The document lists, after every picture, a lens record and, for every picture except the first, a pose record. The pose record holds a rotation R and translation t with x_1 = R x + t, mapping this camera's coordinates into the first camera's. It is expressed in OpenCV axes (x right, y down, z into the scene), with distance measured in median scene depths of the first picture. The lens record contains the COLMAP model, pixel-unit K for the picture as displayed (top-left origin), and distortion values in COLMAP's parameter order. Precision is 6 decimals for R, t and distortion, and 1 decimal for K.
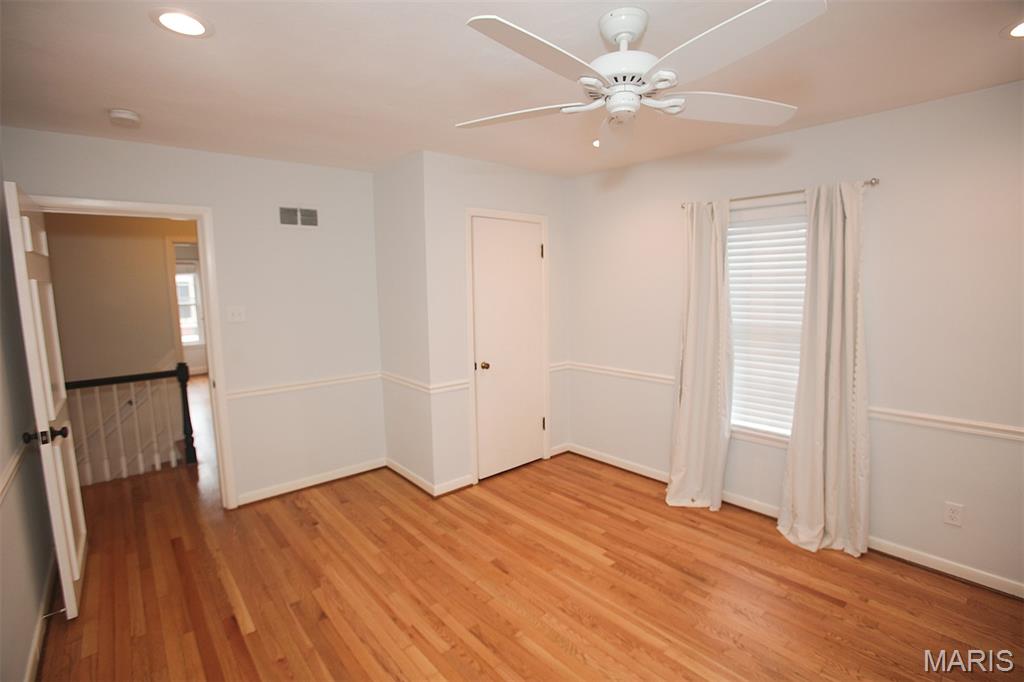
lens RADIAL K [[471.1, 0, 512.0], [0, 471.1, 341.0], [0, 0, 1]] dist [-0.069649, 0.030594]
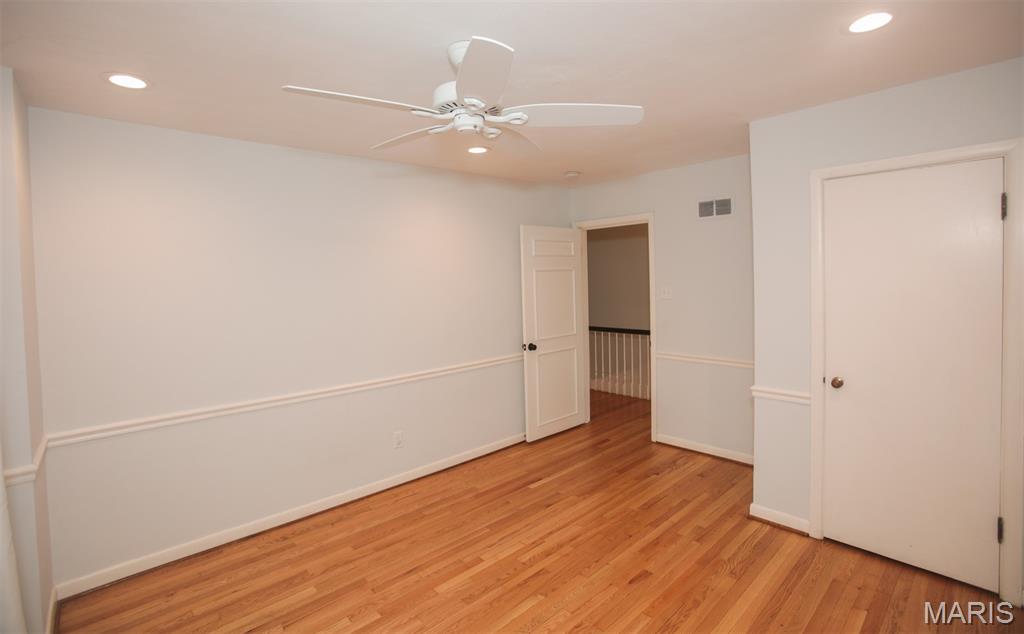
lens RADIAL K [[475.5, 0, 526.0], [0, 475.5, 295.2], [0, 0, 1]] dist [-0.002389, -0.000103]
pose [[0.068481, 0.057522, -0.995993, 0.771014], [-0.087651, 0.994823, 0.051427, -0.094789], [0.993795, 0.083778, 0.073168, 0.575144]]
